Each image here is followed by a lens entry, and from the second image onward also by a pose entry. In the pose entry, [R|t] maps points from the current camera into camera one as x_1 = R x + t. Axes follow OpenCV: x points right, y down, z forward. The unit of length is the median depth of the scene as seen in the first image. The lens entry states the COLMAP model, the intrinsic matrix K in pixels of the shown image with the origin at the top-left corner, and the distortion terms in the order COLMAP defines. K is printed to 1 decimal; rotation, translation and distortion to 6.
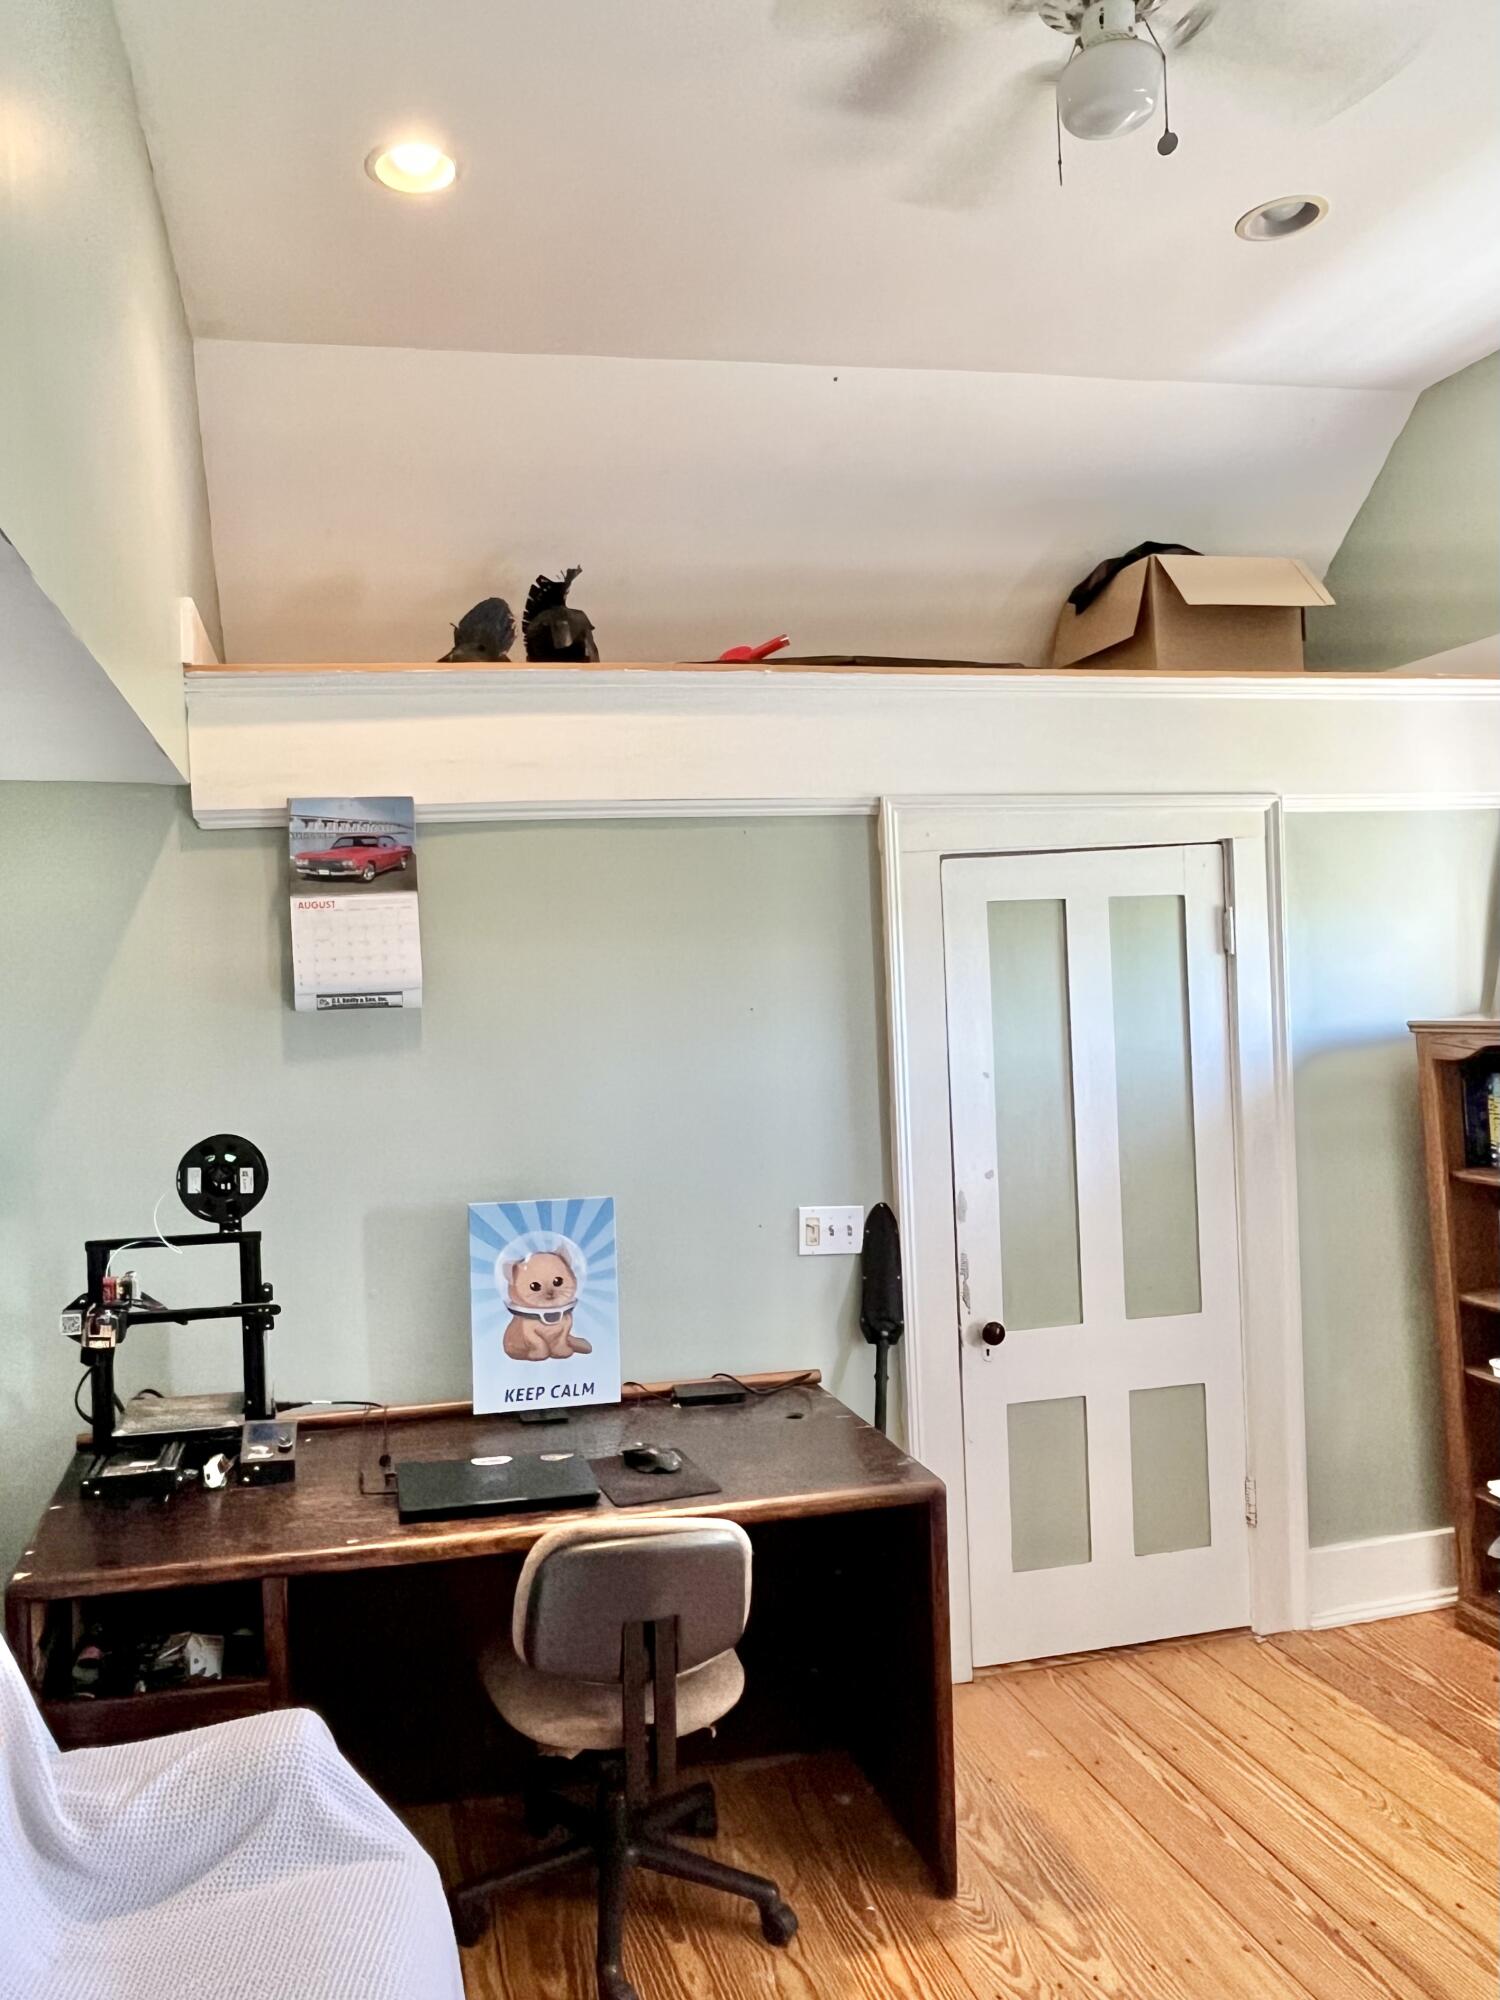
lens RADIAL K [[1481.5, 0, 750.0], [0, 1481.5, 1000.0], [0, 0, 1]] dist [0.053367, -0.008422]
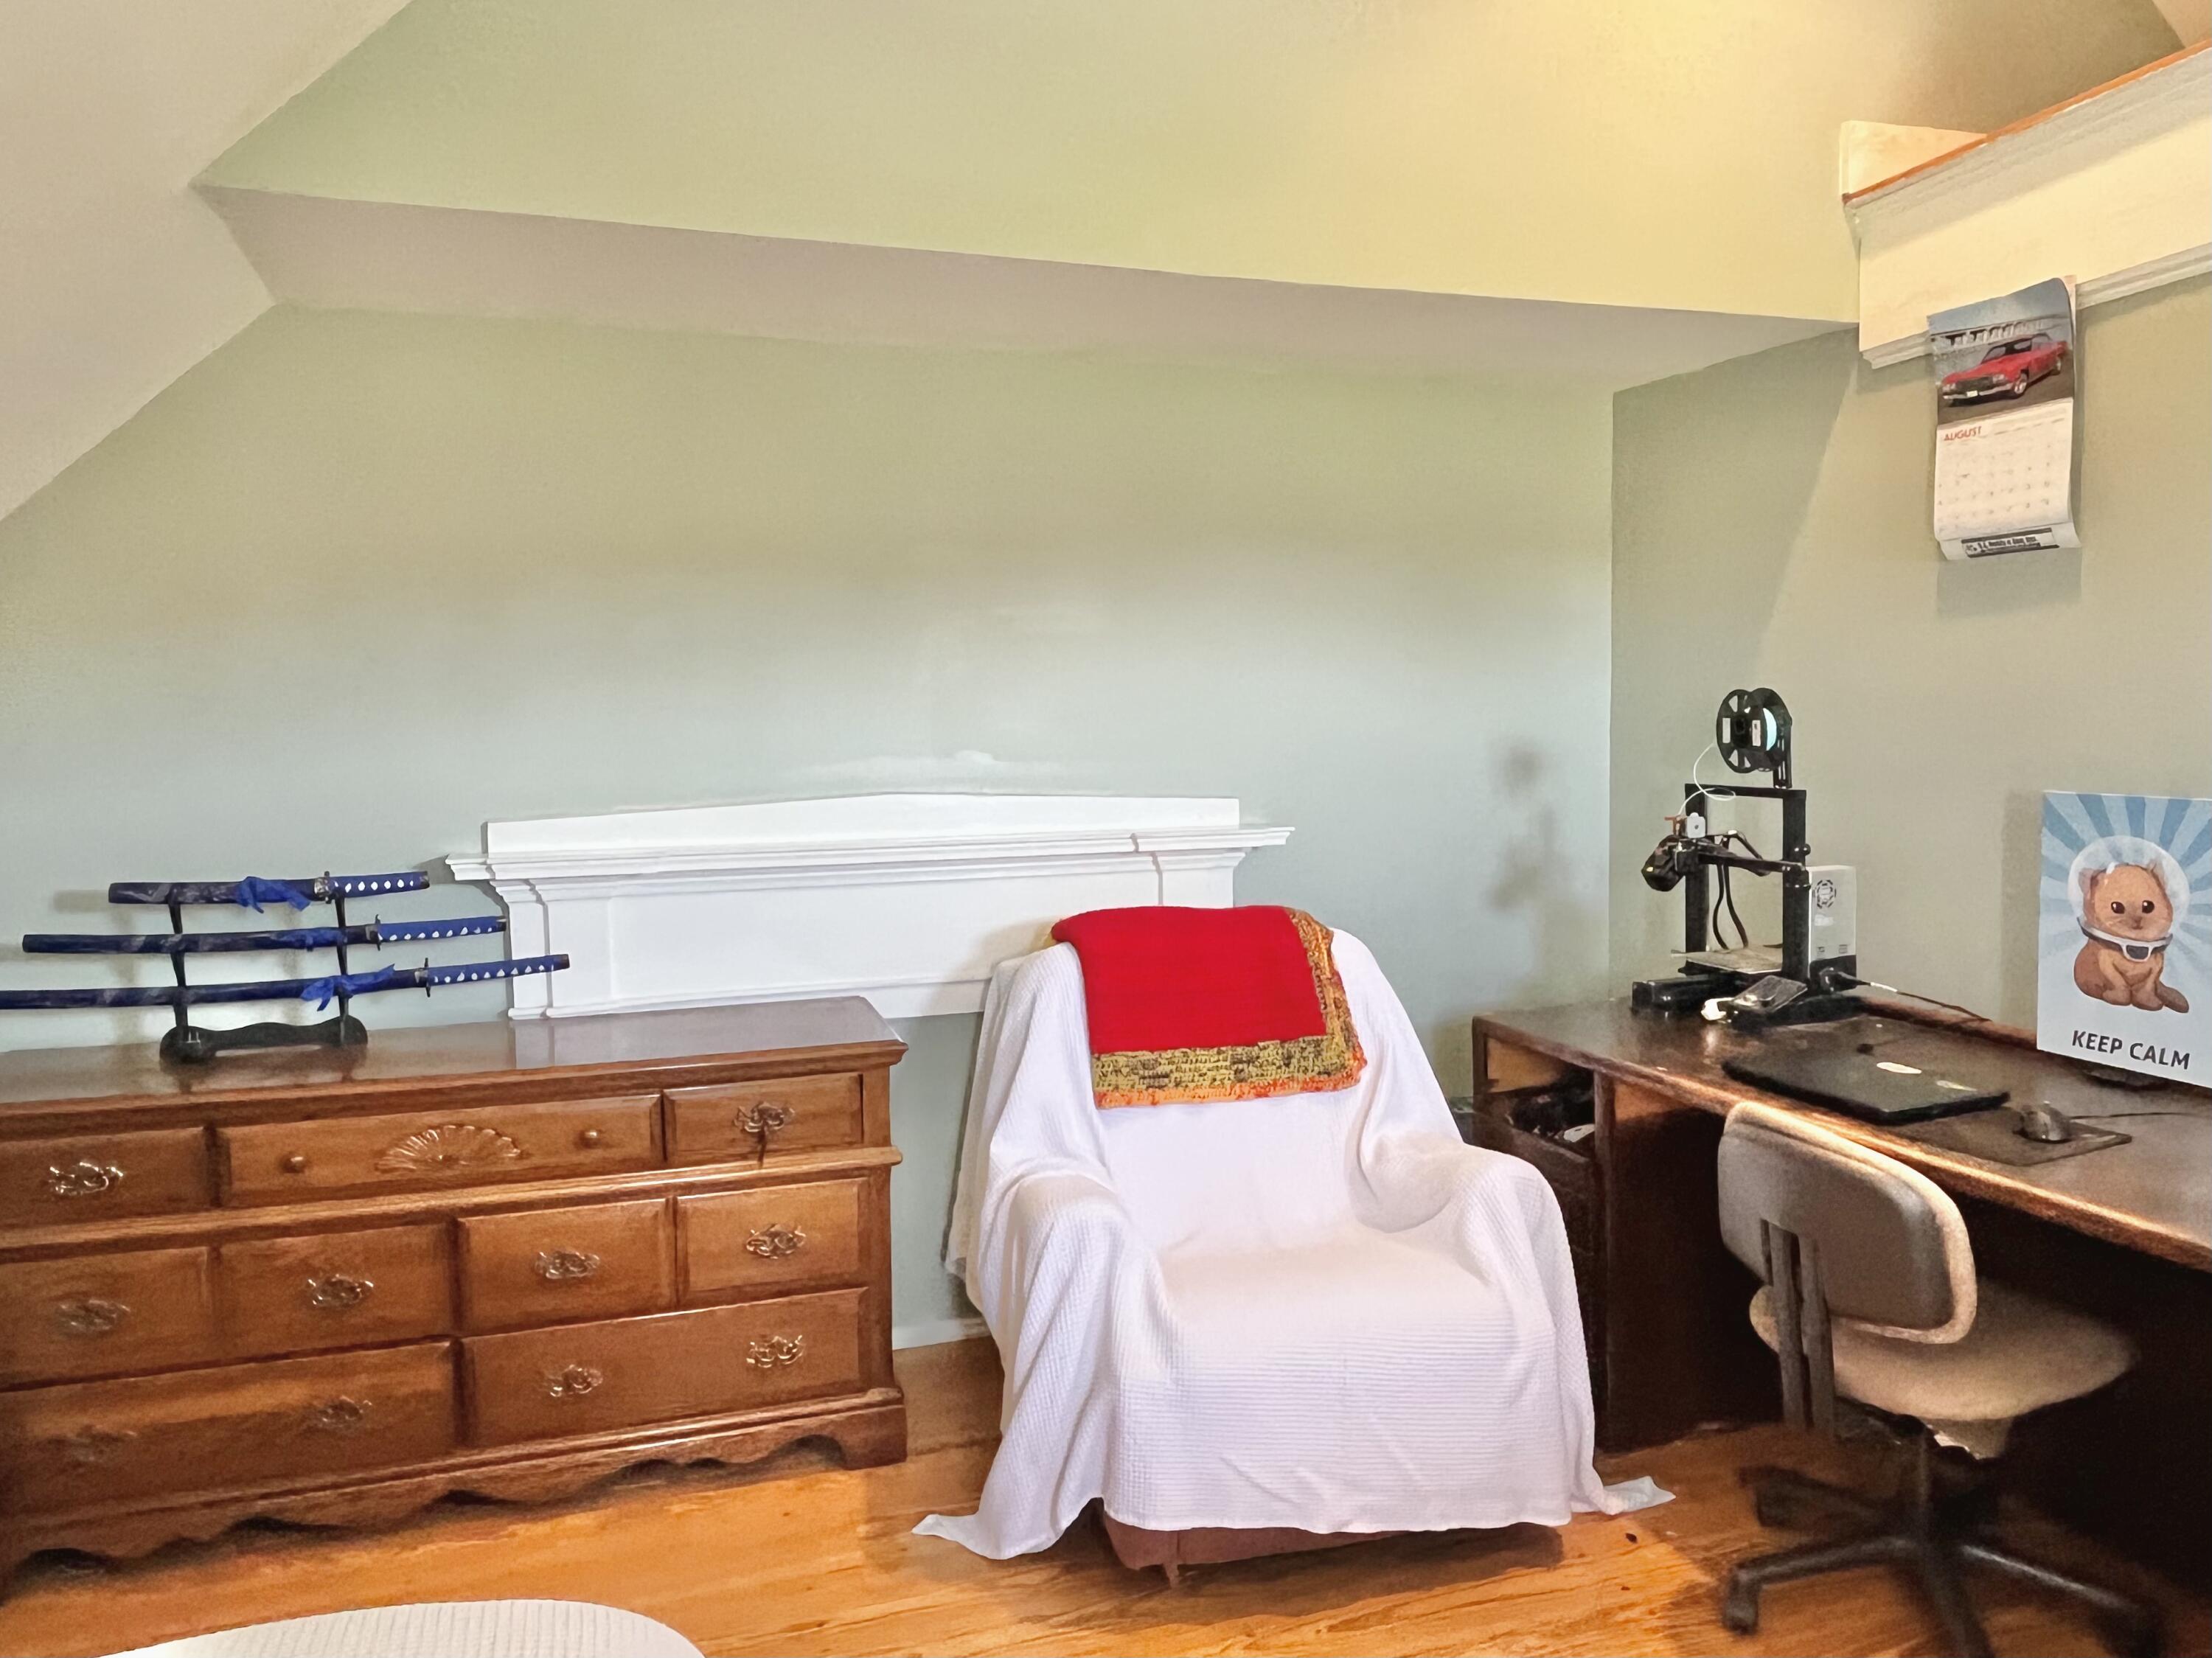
lens RADIAL K [[1638.5, 0, 1106.0], [0, 1638.5, 829.0], [0, 0, 1]] dist [0.053367, -0.008422]
pose [[0.130830, 0.097042, -0.986644, 0.621202], [0.005465, 0.995112, 0.098599, 0.066196], [0.991390, -0.018292, 0.129660, 0.378661]]
